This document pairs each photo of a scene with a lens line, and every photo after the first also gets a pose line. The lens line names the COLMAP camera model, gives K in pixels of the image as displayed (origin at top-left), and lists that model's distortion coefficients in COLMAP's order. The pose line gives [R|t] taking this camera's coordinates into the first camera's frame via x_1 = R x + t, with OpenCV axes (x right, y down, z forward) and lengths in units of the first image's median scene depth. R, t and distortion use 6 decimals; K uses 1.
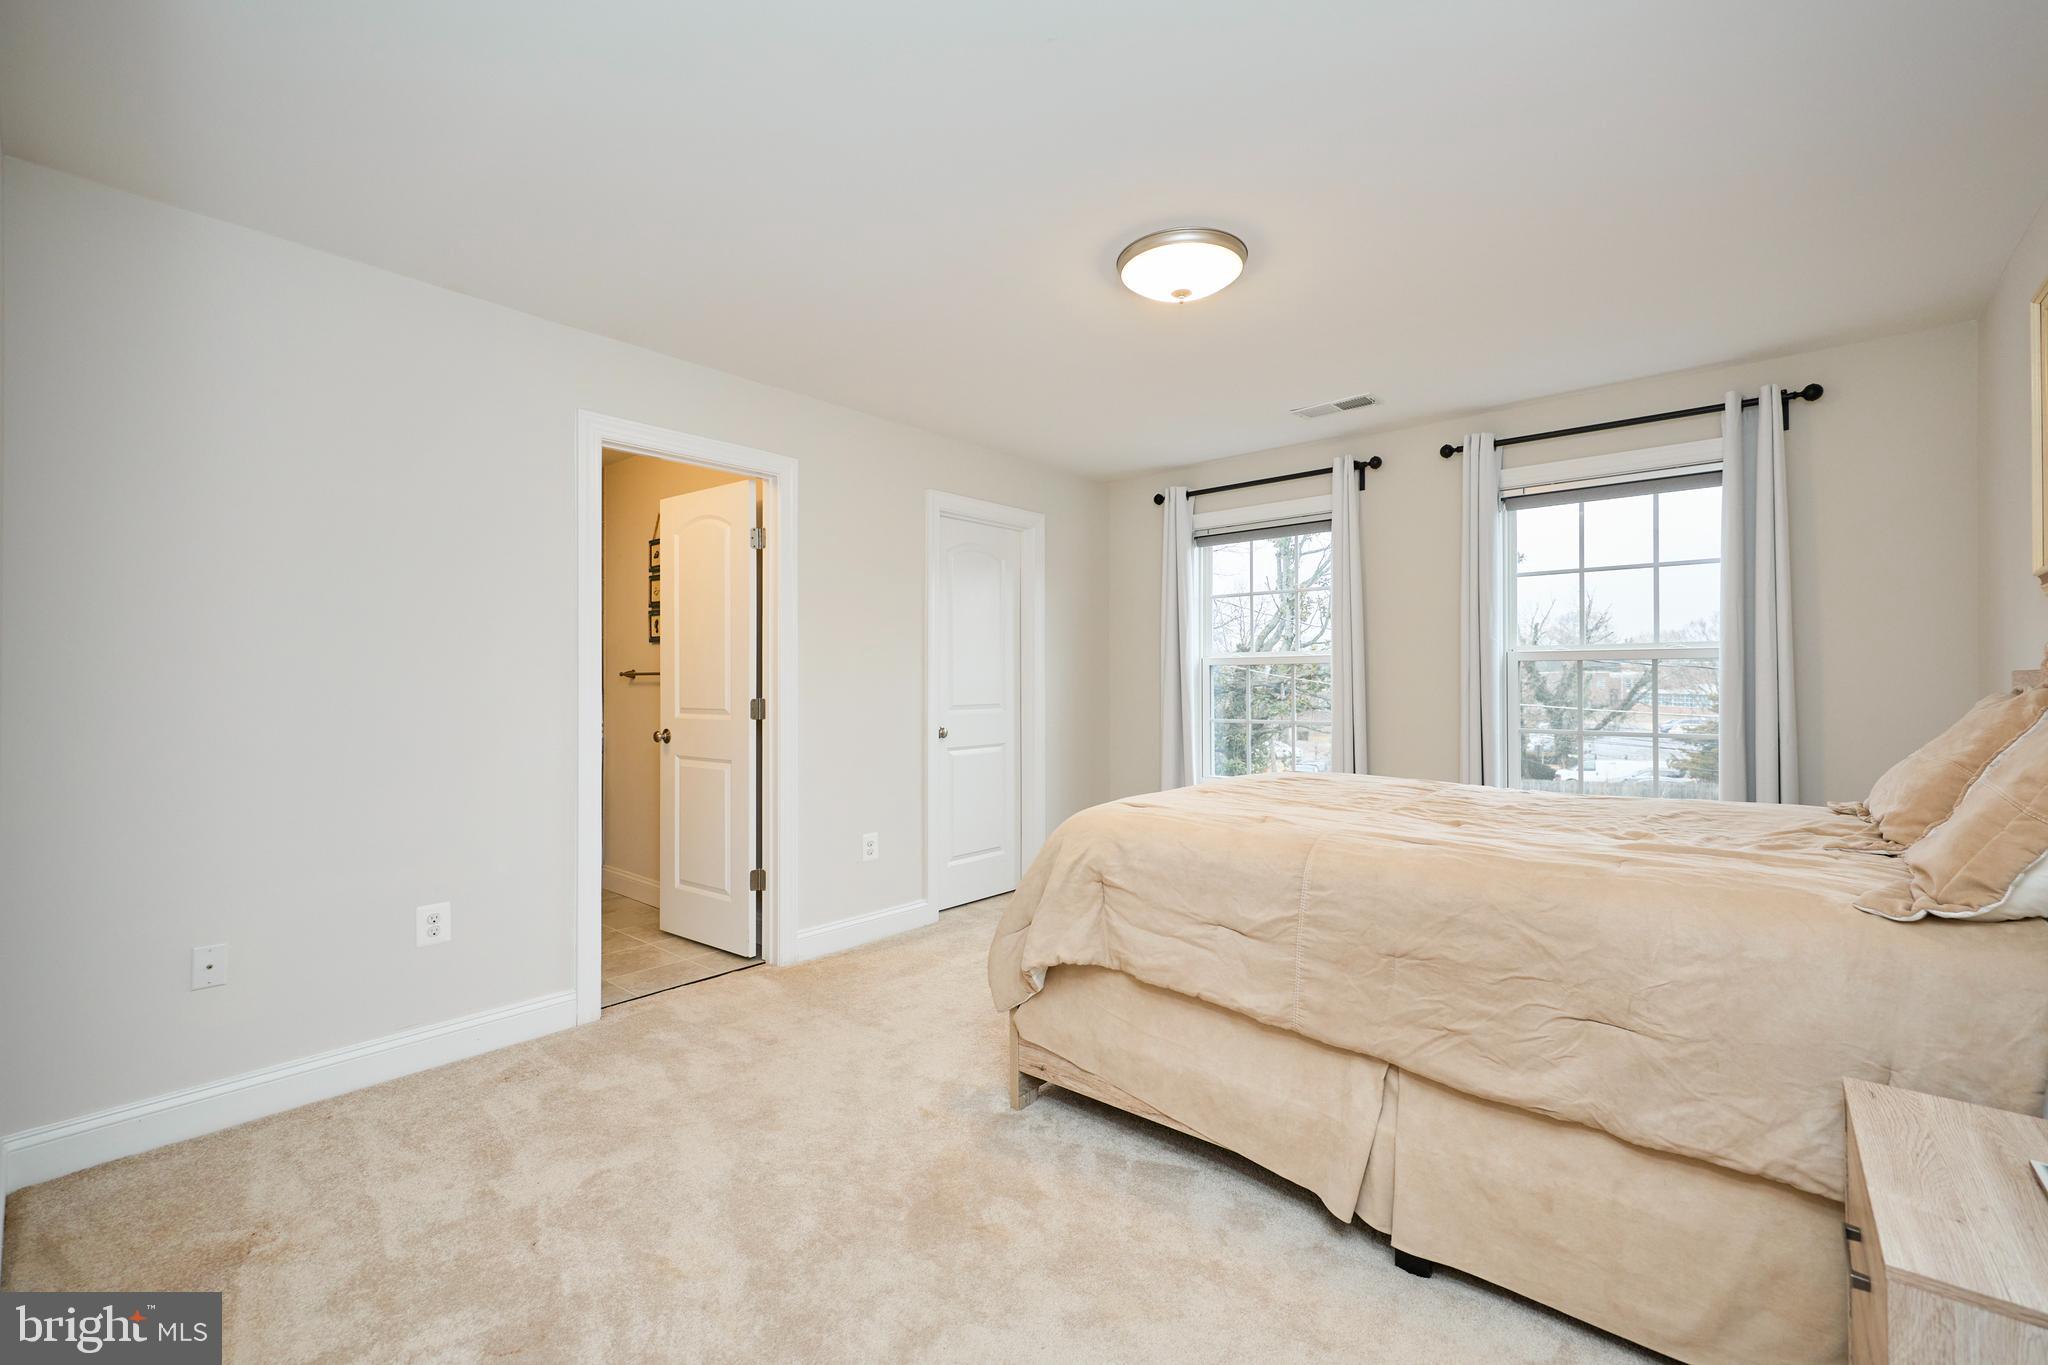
lens RADIAL K [[889.0, 0, 1025.4], [0, 889.0, 681.9], [0, 0, 1]] dist [0.000622, 0.000086]
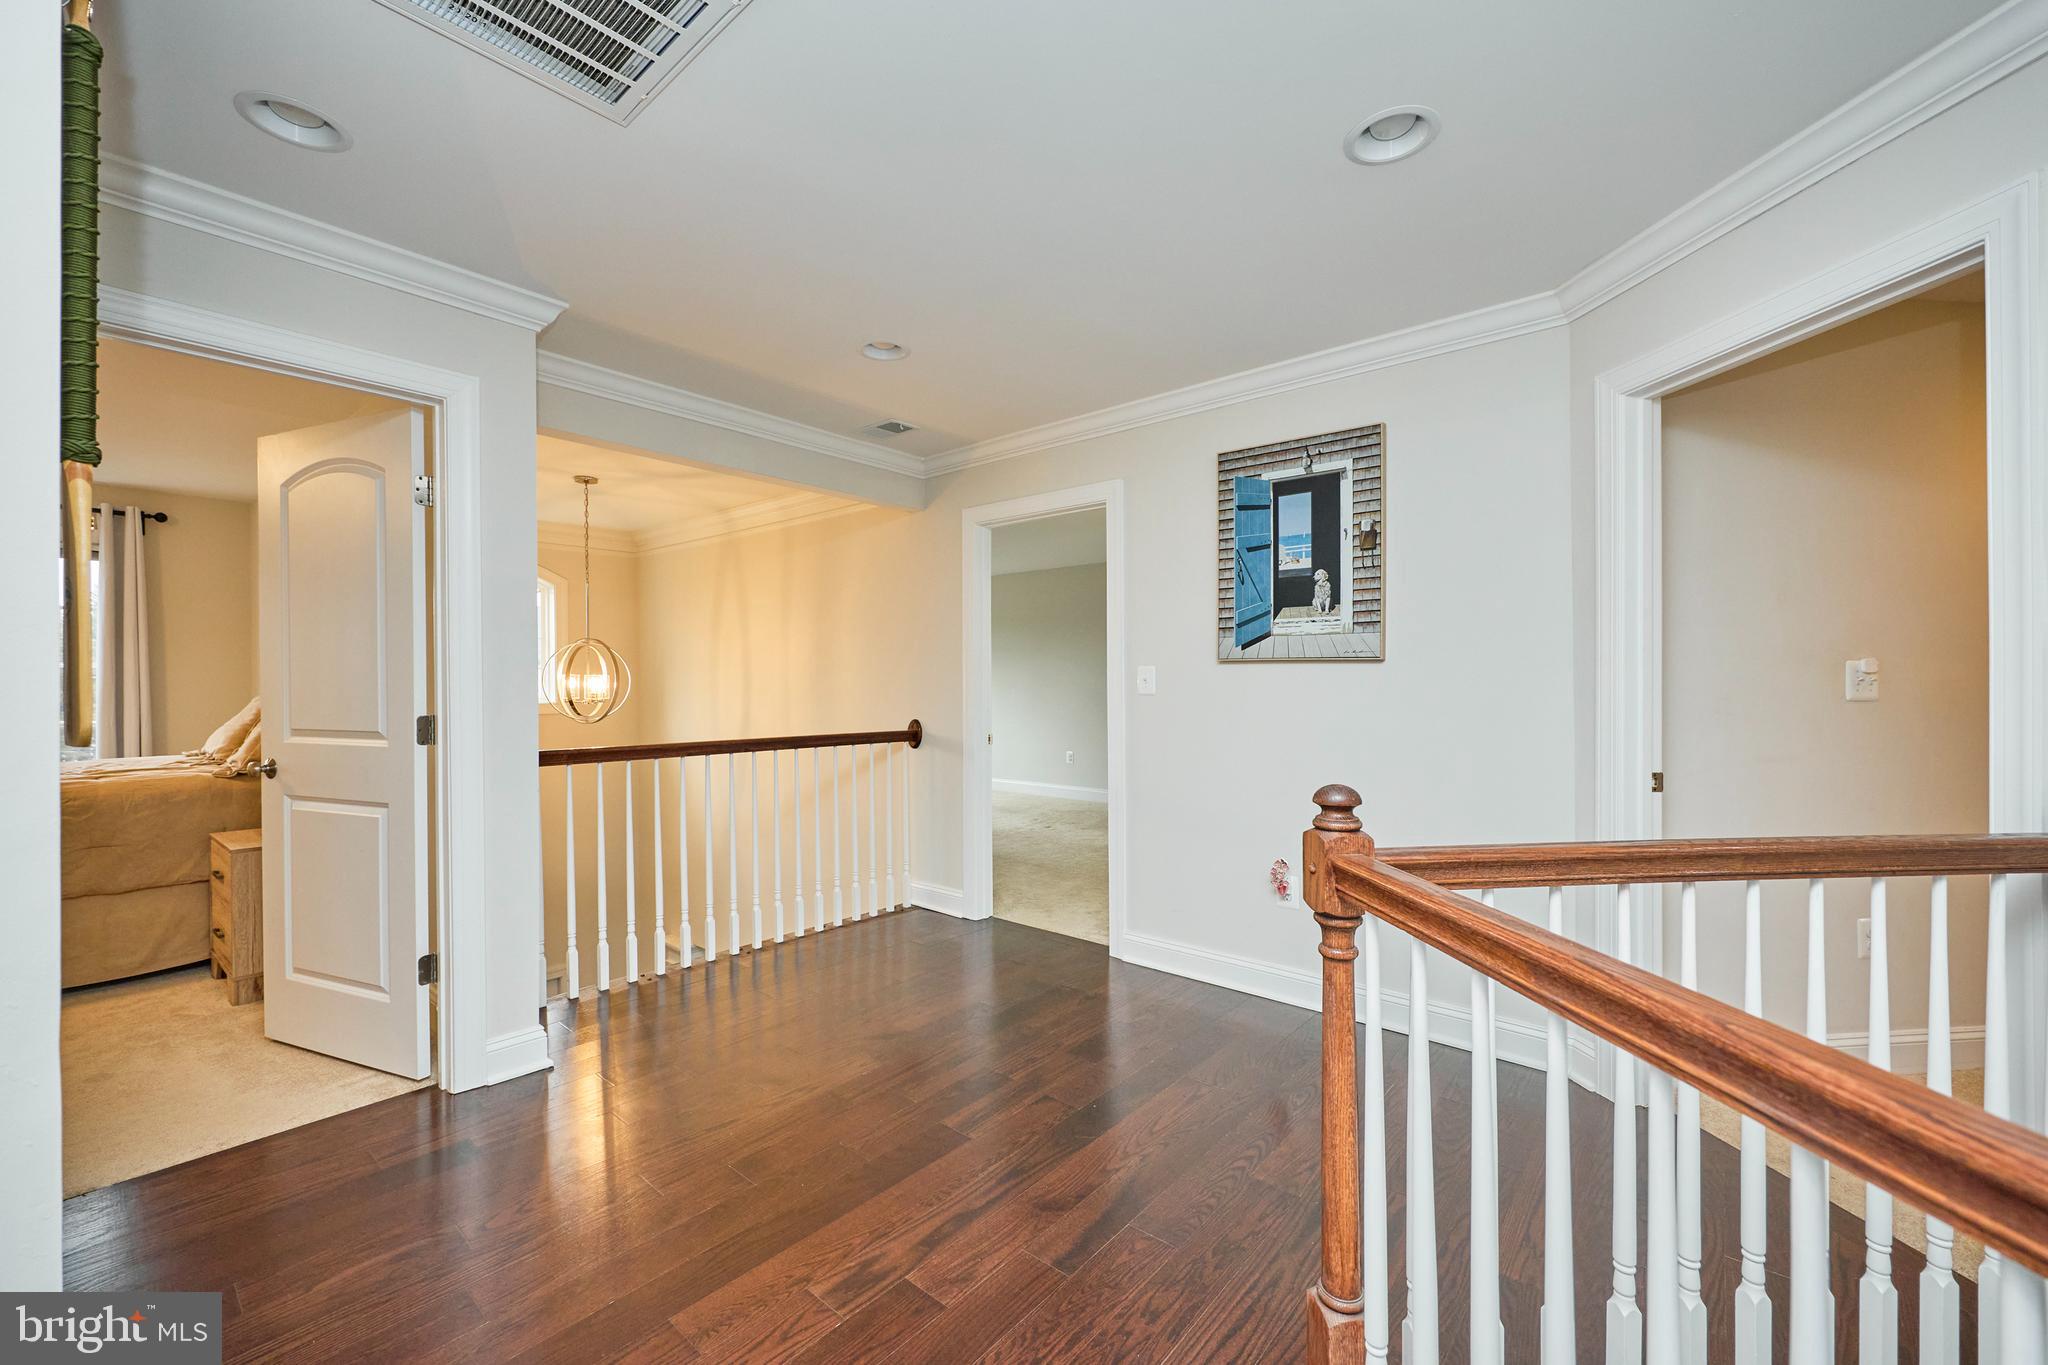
lens RADIAL K [[817.4, 0, 1022.9], [0, 817.4, 684.6], [0, 0, 1]] dist [0.000286, 0.000048]
pose [[-0.019058, -0.004084, 0.999810, -0.739620], [-0.019305, 0.999807, 0.003716, -0.039415], [-0.999632, -0.019231, -0.019133, -0.652207]]
